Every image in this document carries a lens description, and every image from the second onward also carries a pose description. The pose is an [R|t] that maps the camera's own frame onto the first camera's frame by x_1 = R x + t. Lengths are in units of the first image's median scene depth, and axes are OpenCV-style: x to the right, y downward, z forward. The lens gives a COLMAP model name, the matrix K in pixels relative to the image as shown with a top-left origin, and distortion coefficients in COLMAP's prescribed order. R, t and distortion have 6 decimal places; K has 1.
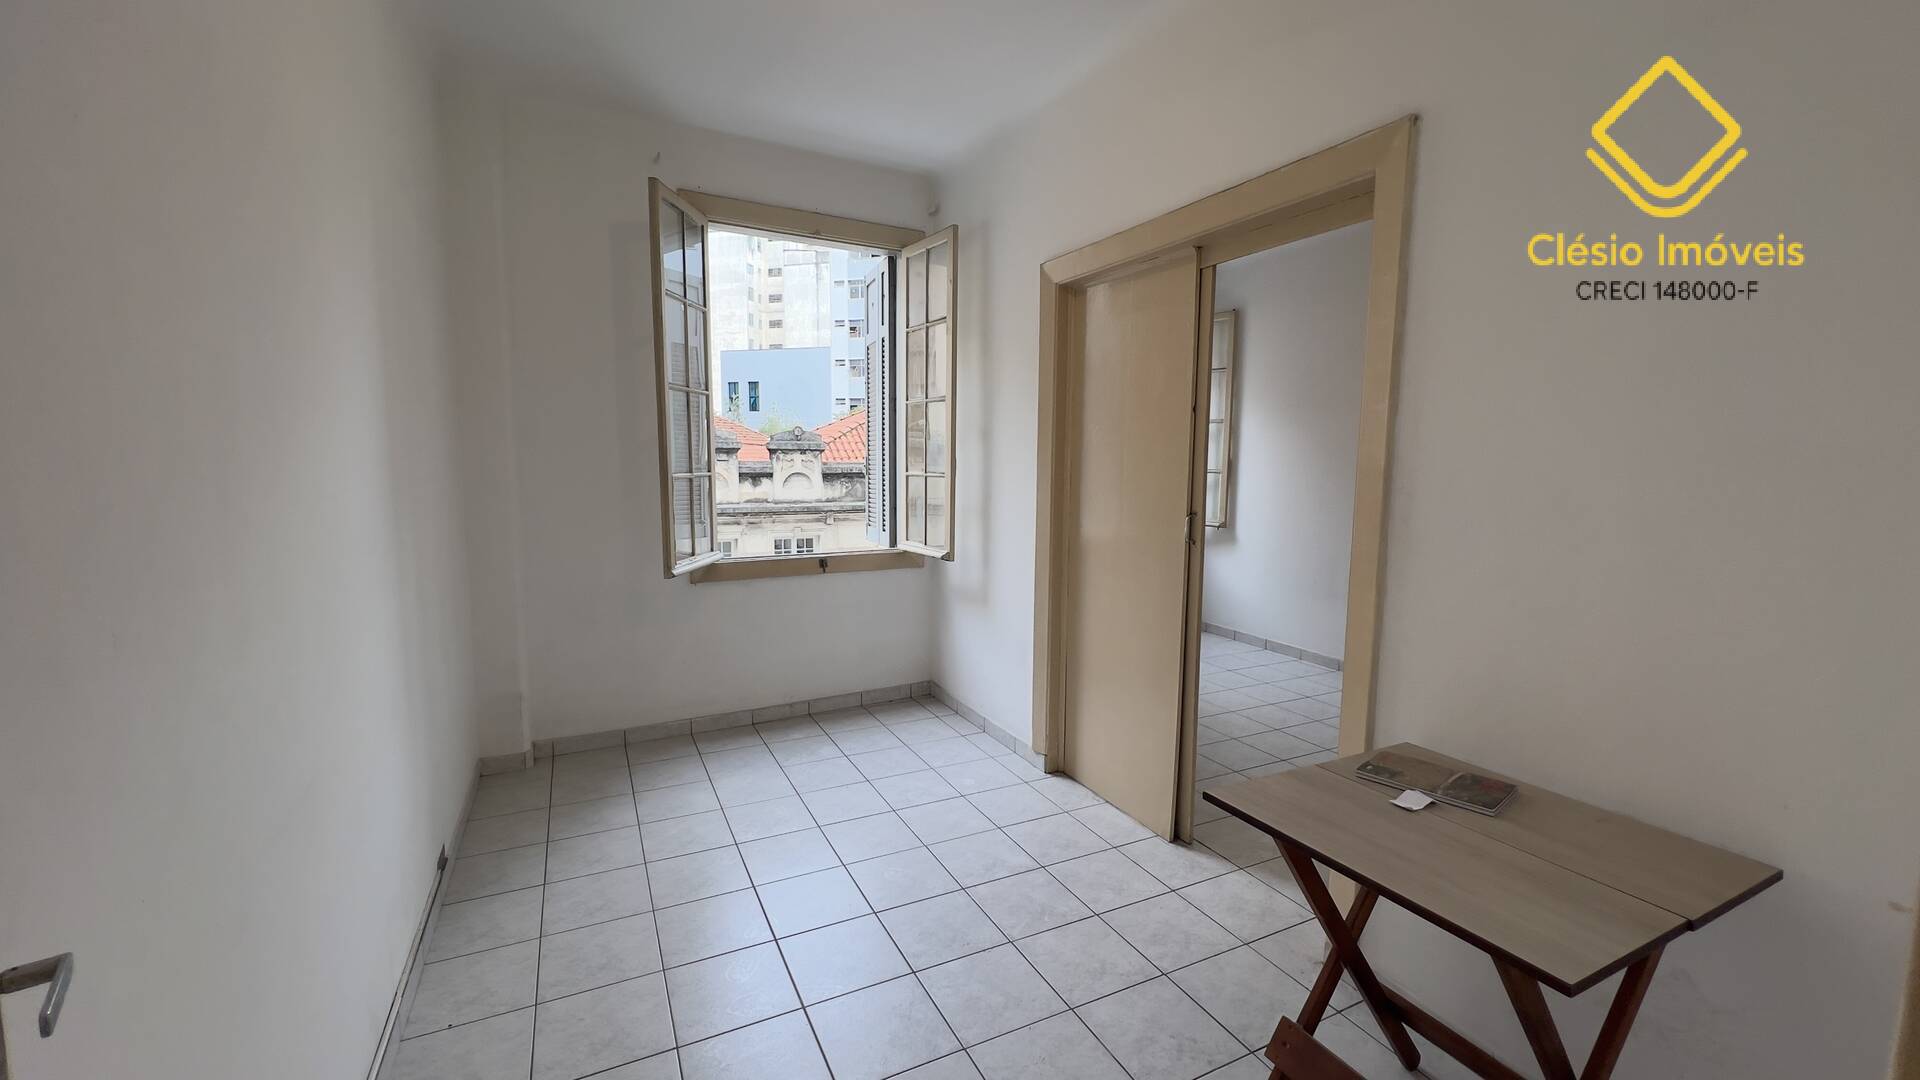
lens RADIAL K [[774.8, 0, 964.2], [0, 774.8, 548.1], [0, 0, 1]] dist [0.000510, 0.000064]
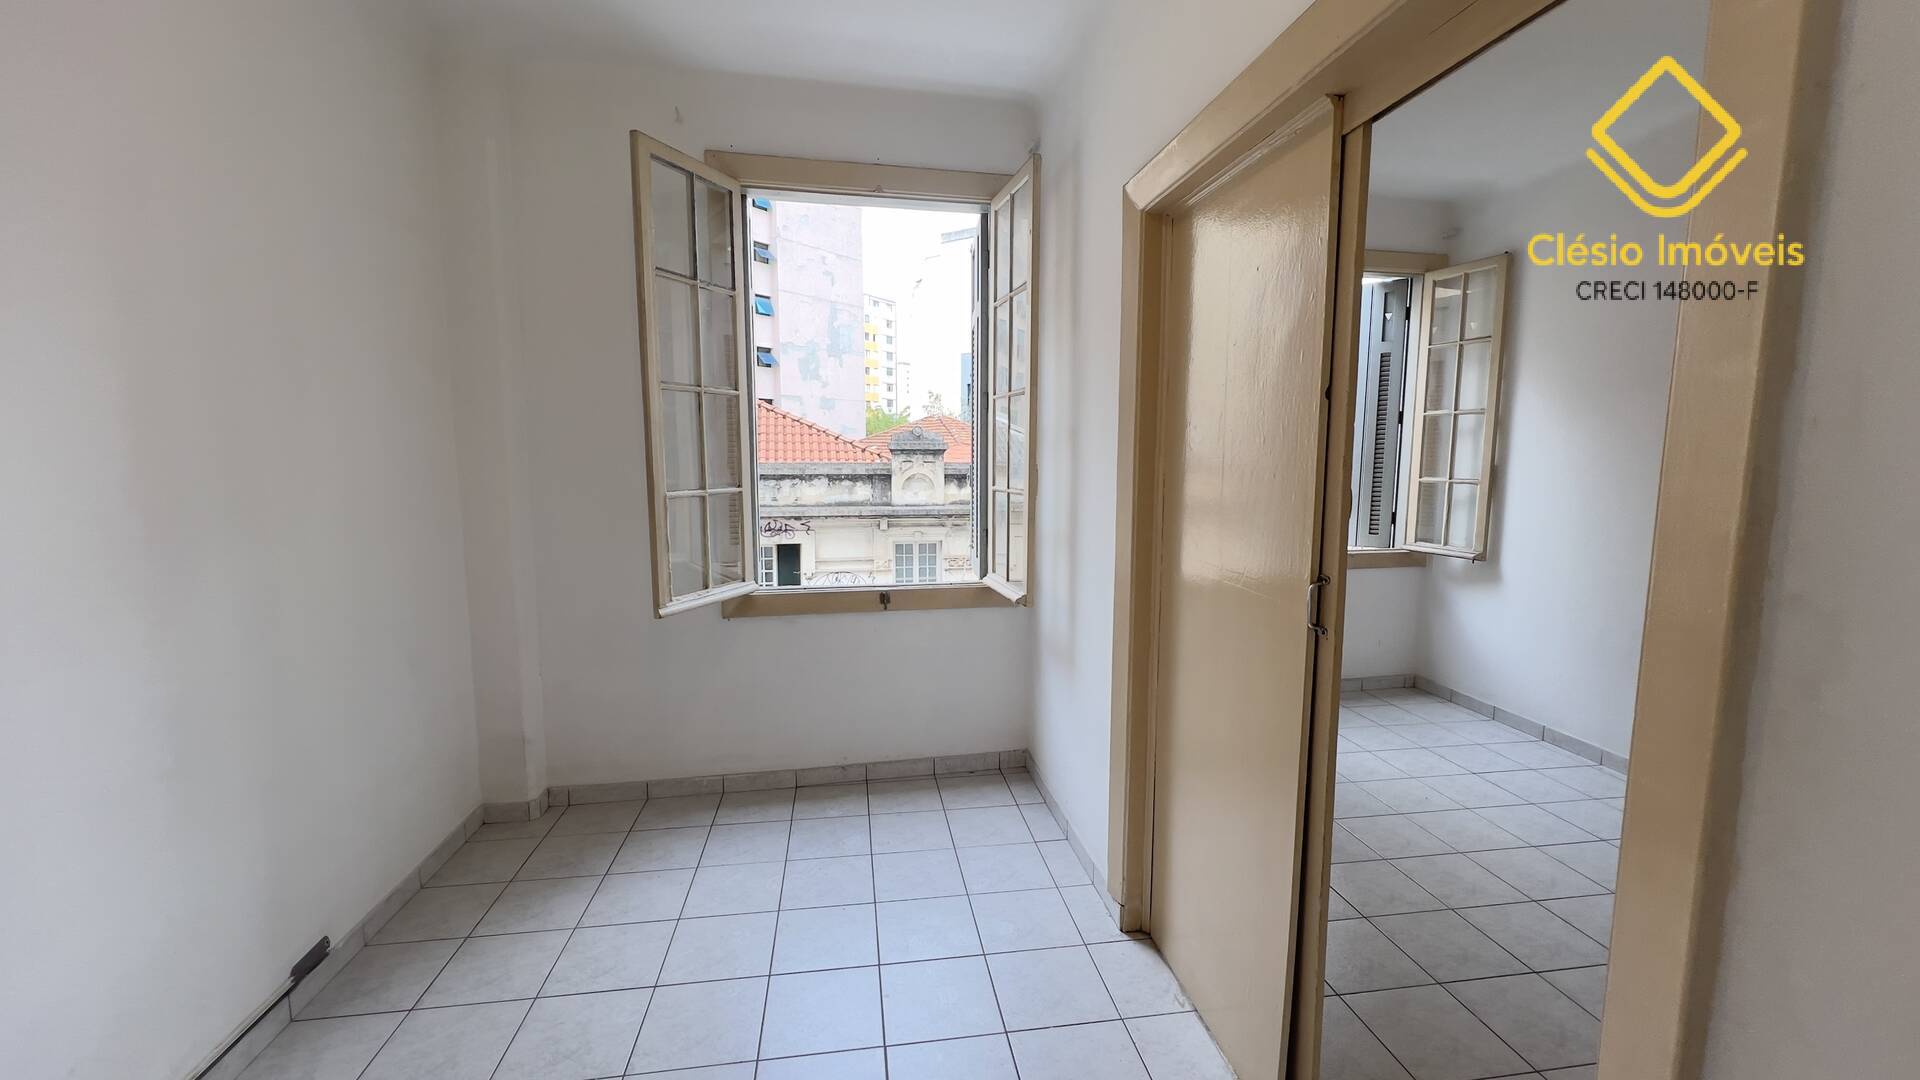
lens RADIAL K [[774.8, 0, 958.7], [0, 774.8, 546.5], [0, 0, 1]] dist [0.000510, 0.000064]
pose [[0.950345, 0.030410, -0.309709, 0.099533], [-0.030297, 0.999528, 0.005176, -0.029053], [0.309720, 0.004464, 0.950817, 0.175522]]
